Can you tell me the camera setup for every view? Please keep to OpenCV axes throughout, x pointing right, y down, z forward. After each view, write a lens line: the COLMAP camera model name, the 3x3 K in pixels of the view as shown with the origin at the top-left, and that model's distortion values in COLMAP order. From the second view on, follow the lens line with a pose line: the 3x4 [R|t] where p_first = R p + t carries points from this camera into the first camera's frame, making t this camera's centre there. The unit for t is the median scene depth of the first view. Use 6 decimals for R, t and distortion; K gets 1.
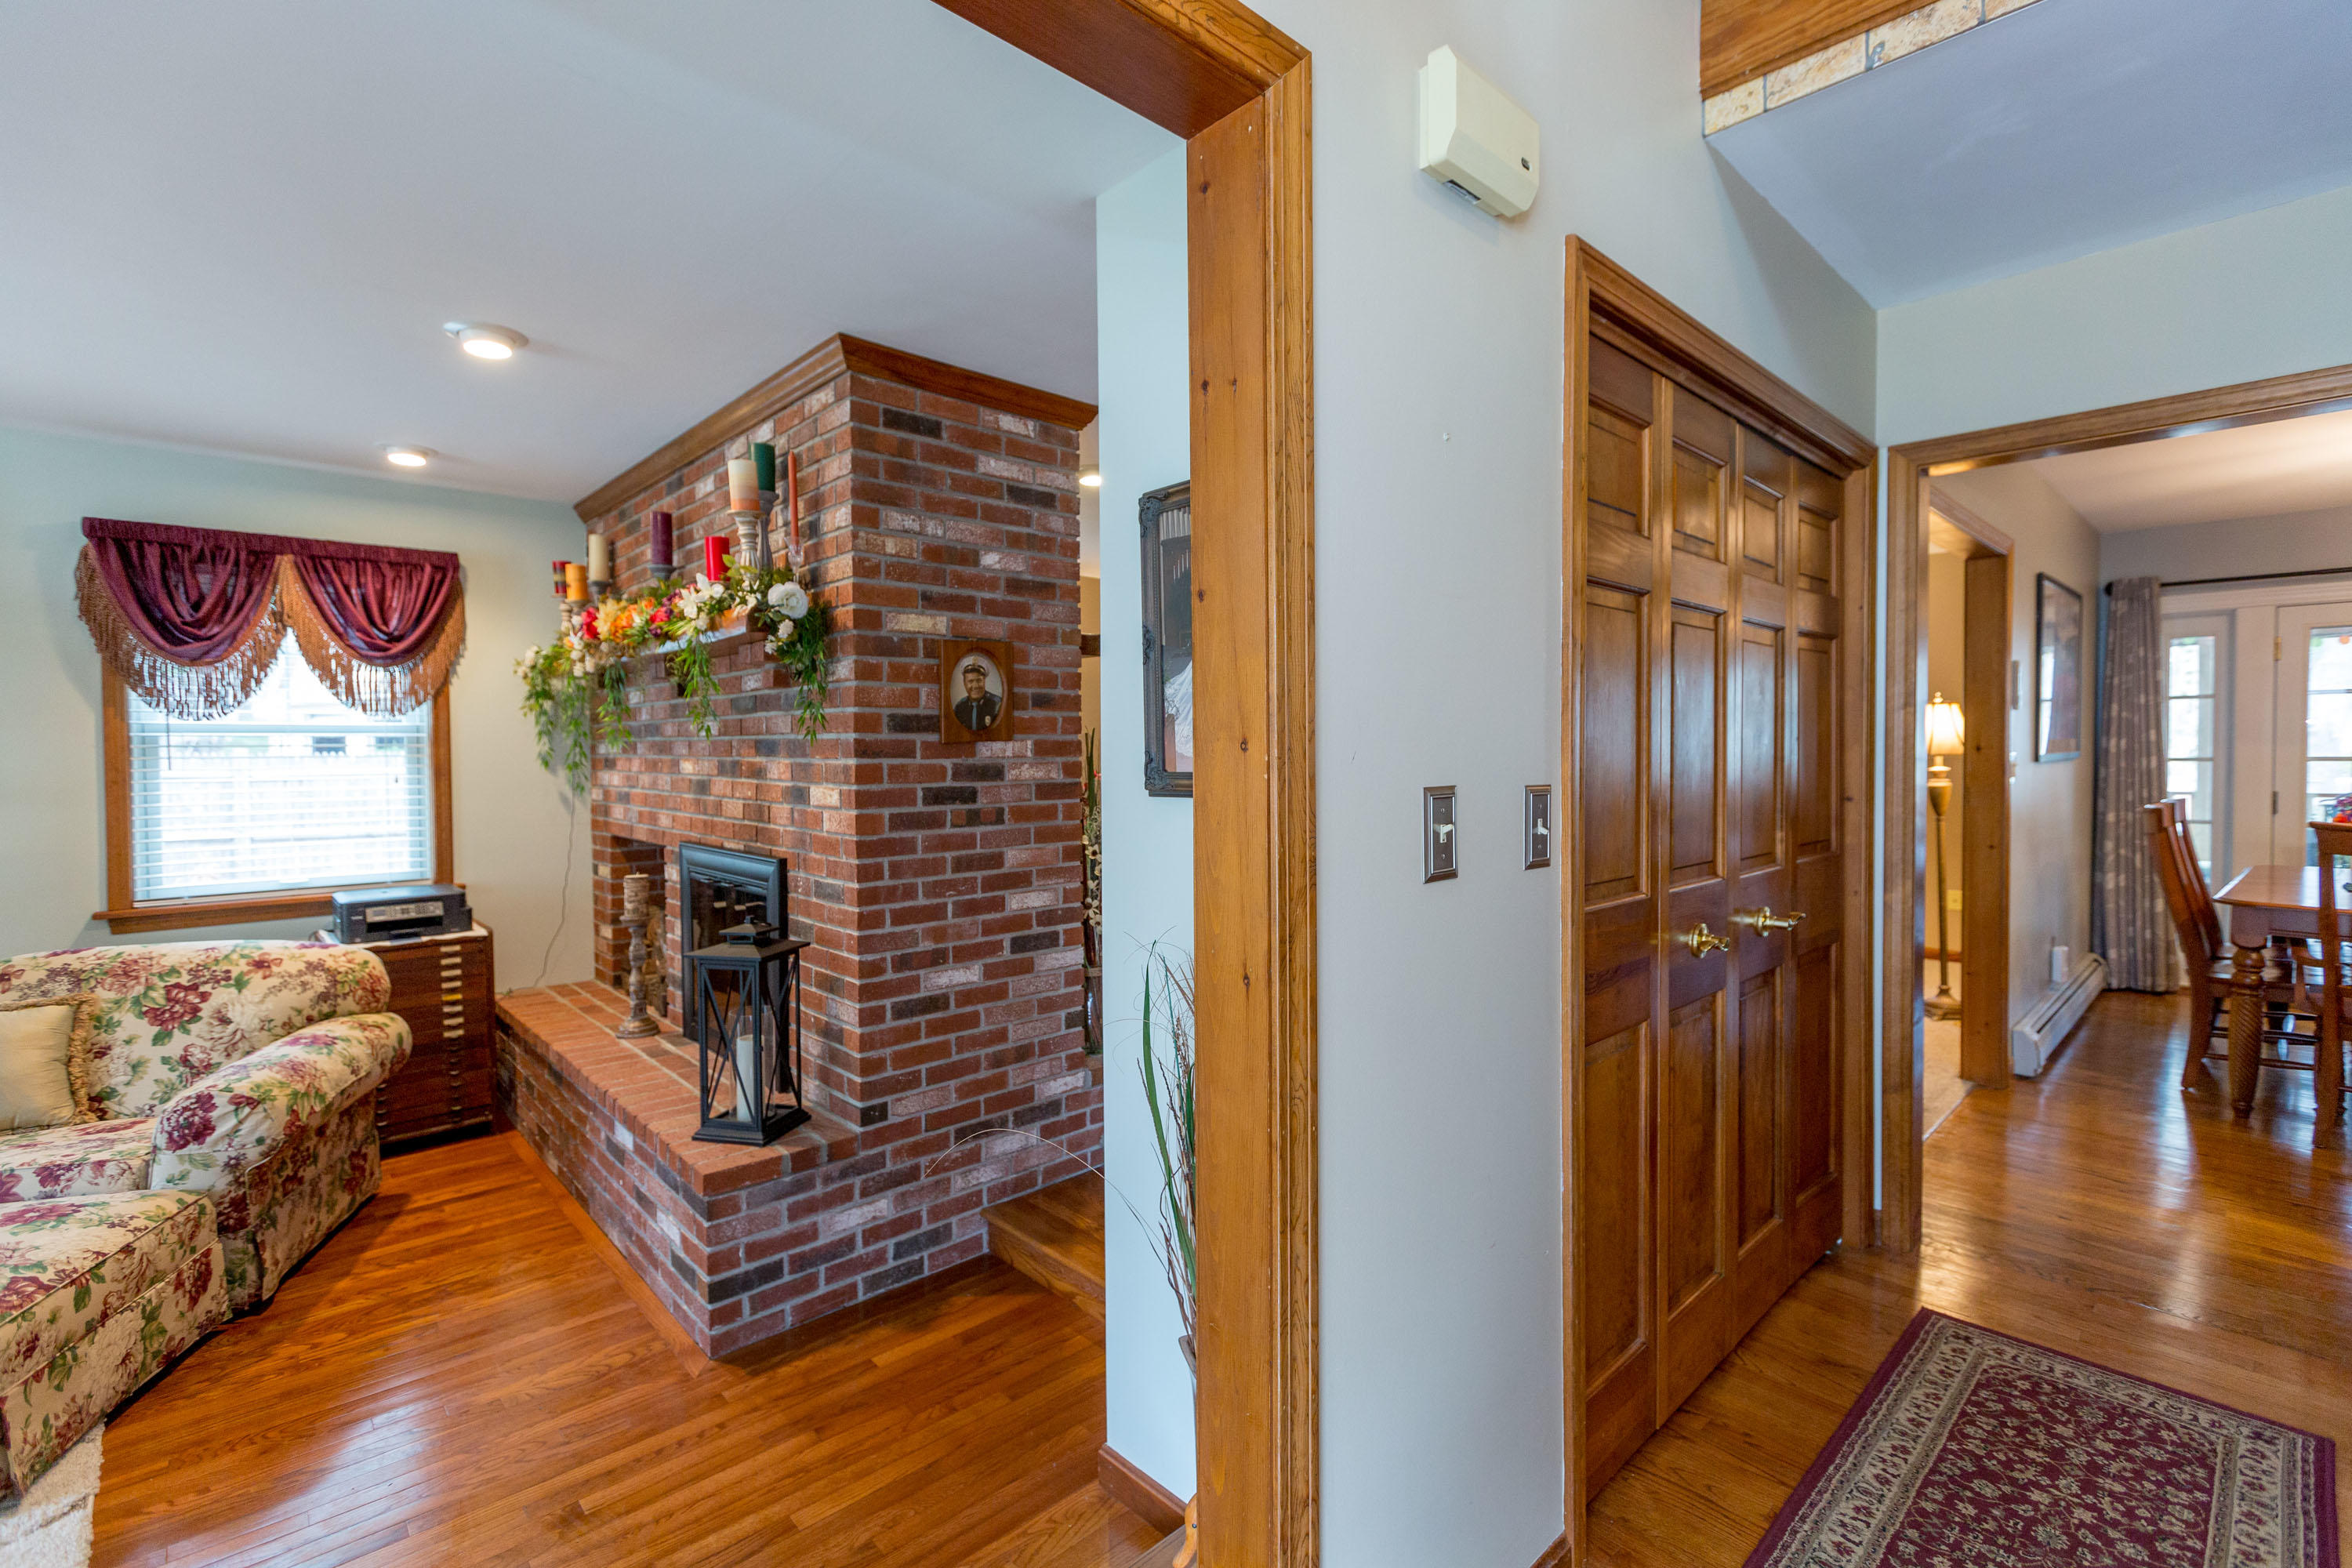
lens RADIAL K [[1055.9, 0, 1168.6], [0, 1055.9, 771.2], [0, 0, 1]] dist [0.000617, -0.000281]
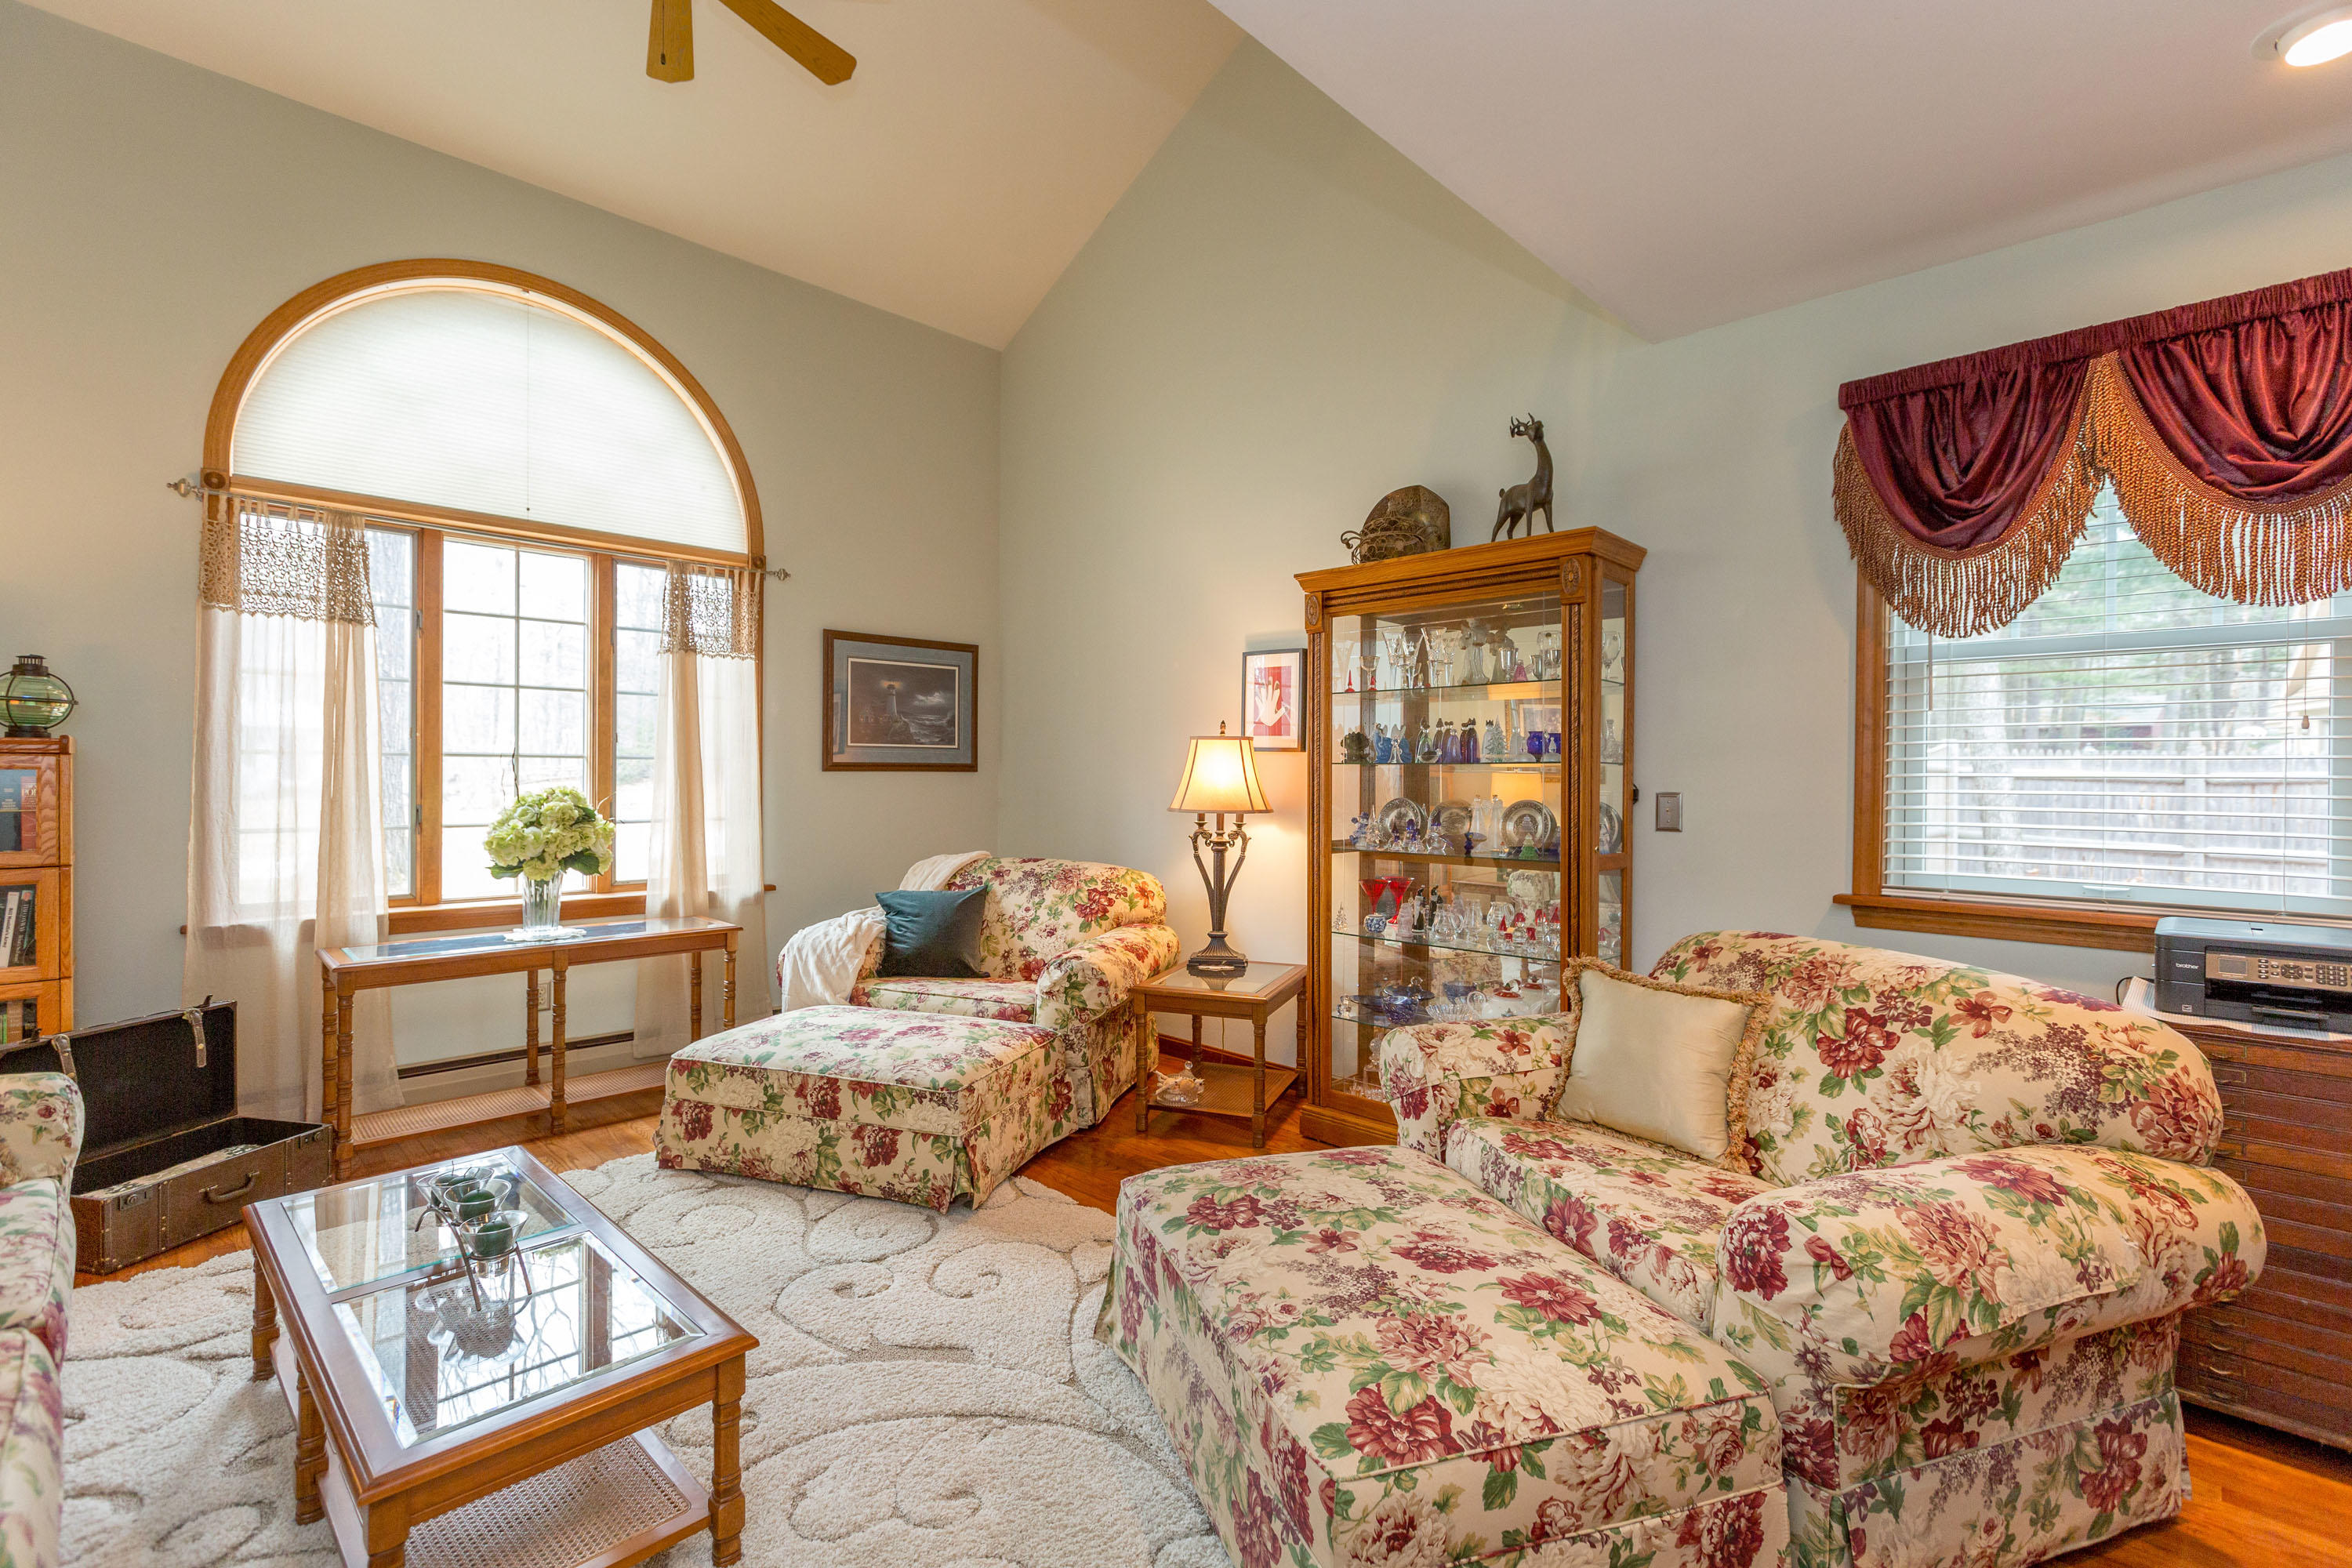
lens RADIAL K [[1055.9, 0, 1170.1], [0, 1055.9, 776.0], [0, 0, 1]] dist [0.000617, -0.000281]
pose [[0.049638, 0.012623, -0.998687, -0.299775], [-0.030820, 0.999463, 0.011101, 0.060329], [0.998292, 0.030228, 0.050001, 0.528068]]
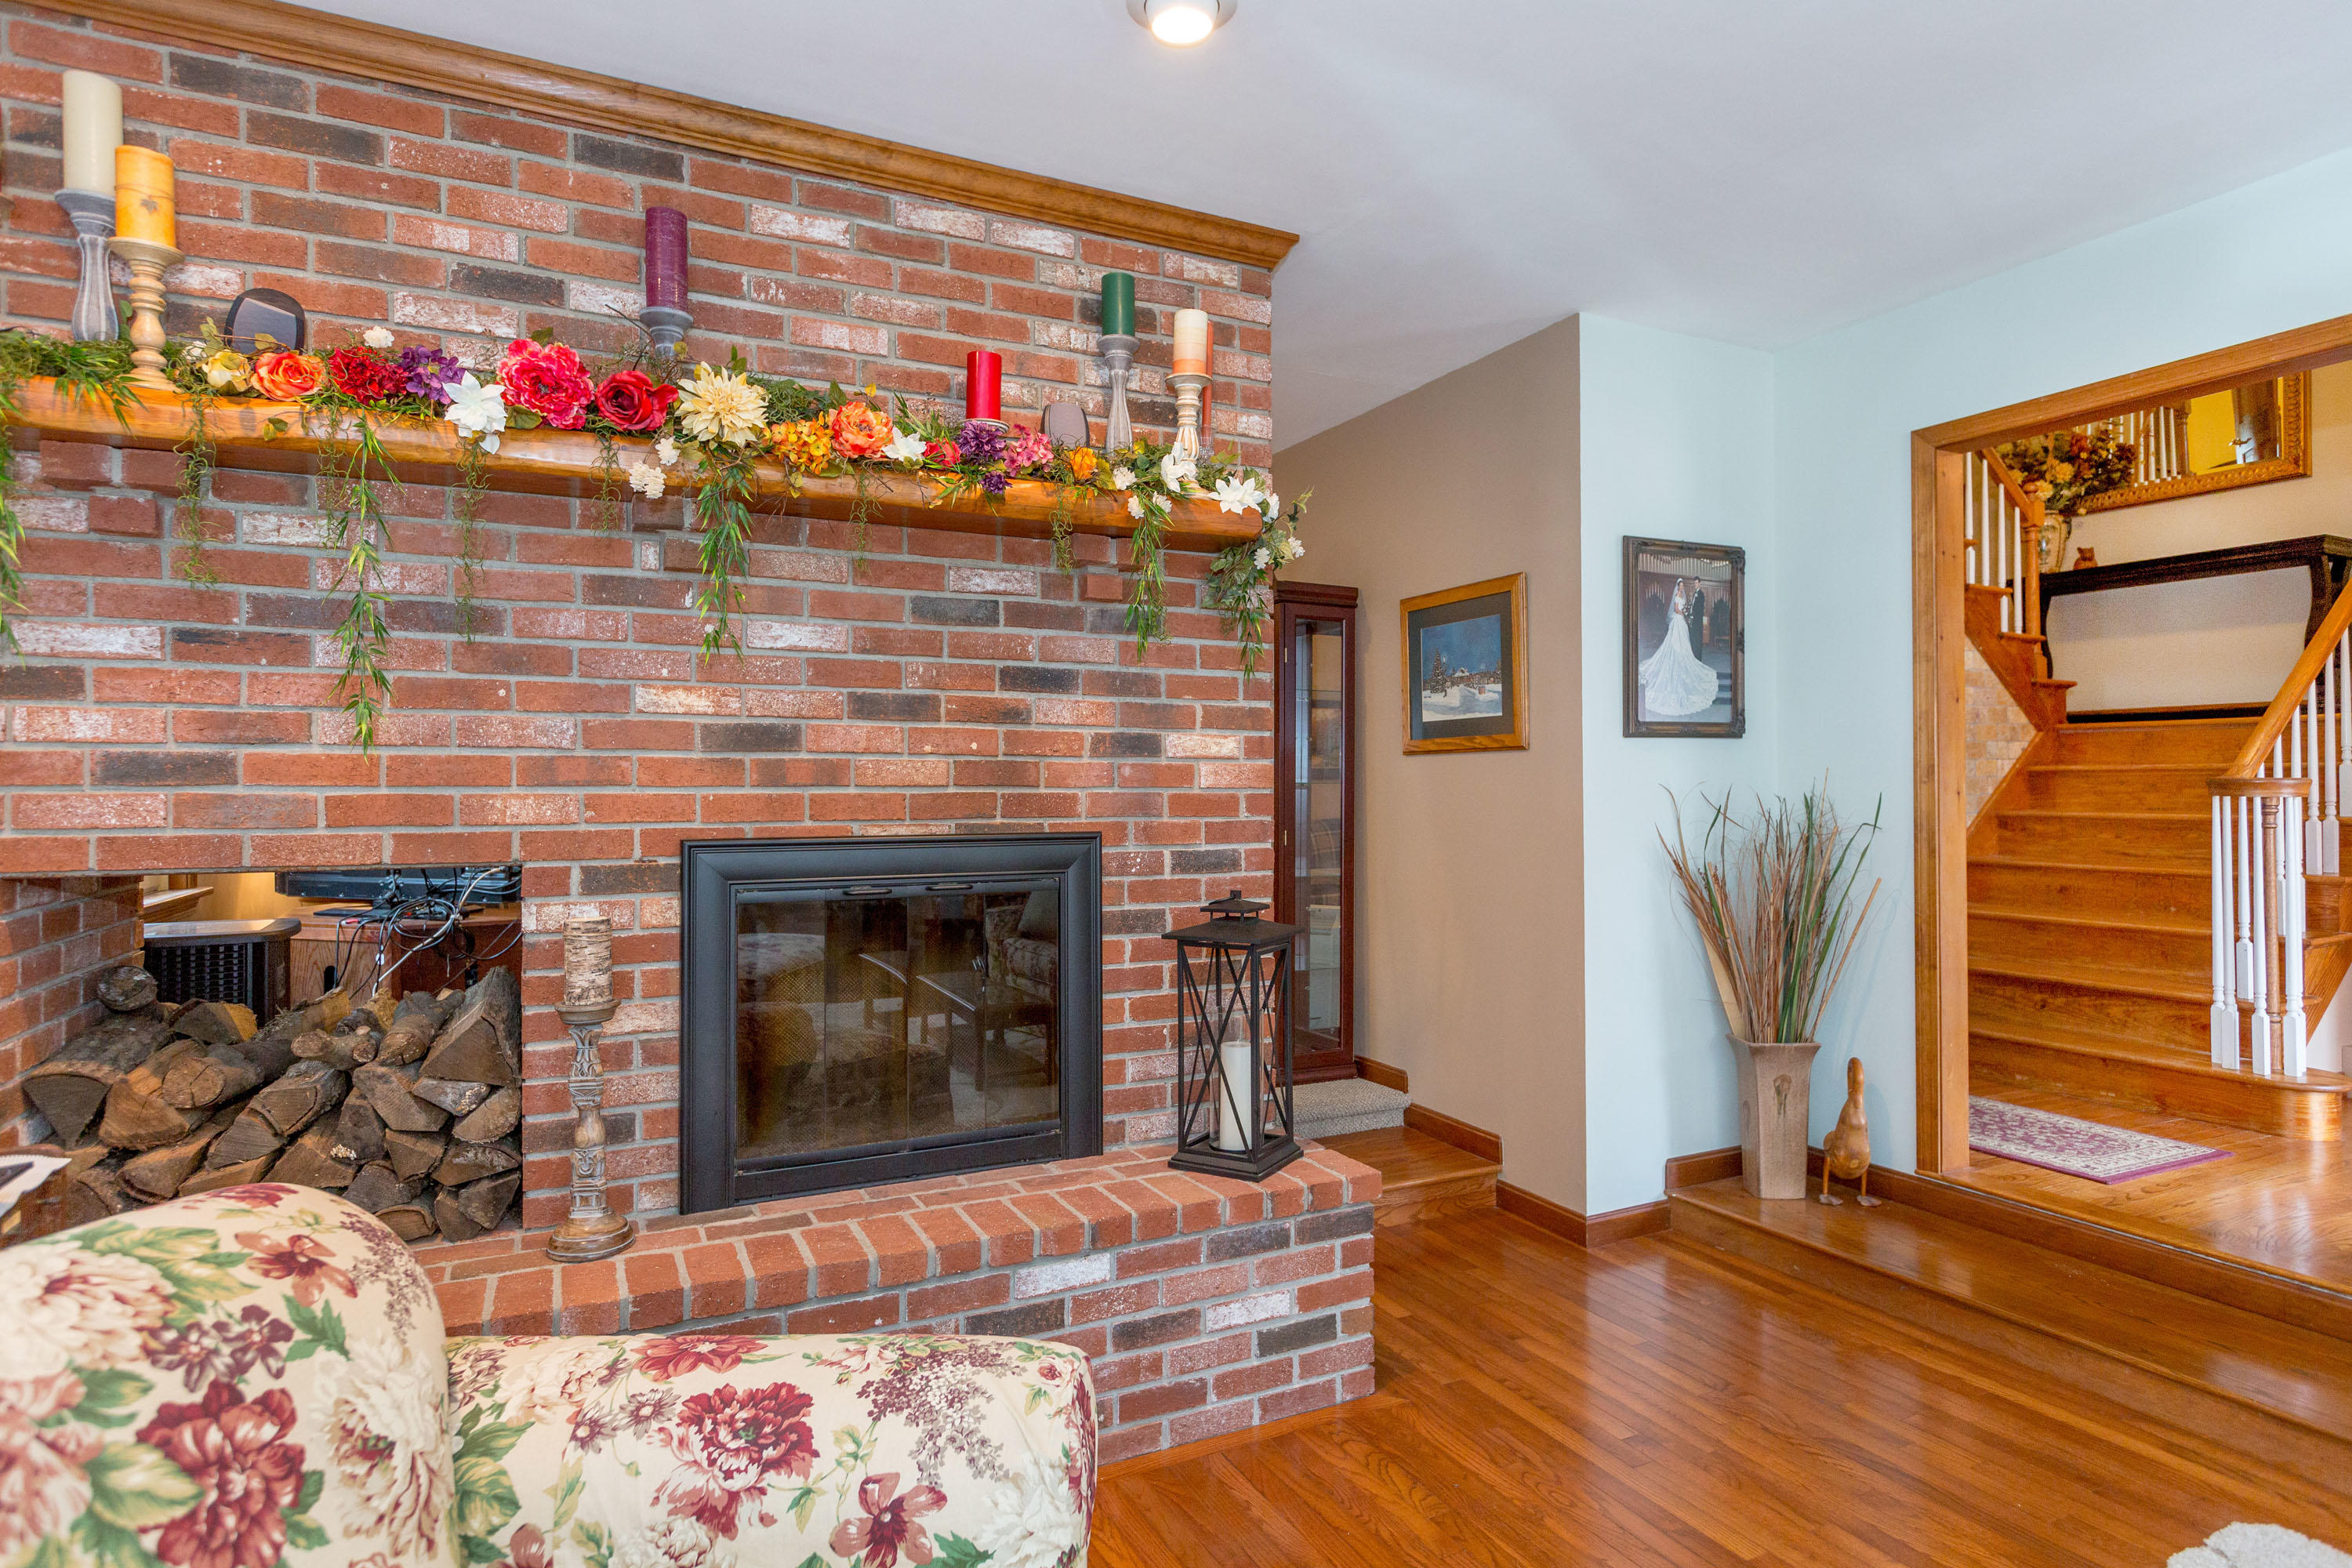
lens RADIAL K [[1275.4, 0, 1177.0], [0, 1275.4, 779.9], [0, 0, 1]] dist [0.003173, 0.000399]
pose [[0.274794, 0.010793, 0.961442, -1.164258], [0.021973, 0.999605, -0.017502, 0.061055], [-0.961252, 0.025935, 0.274449, 0.677818]]
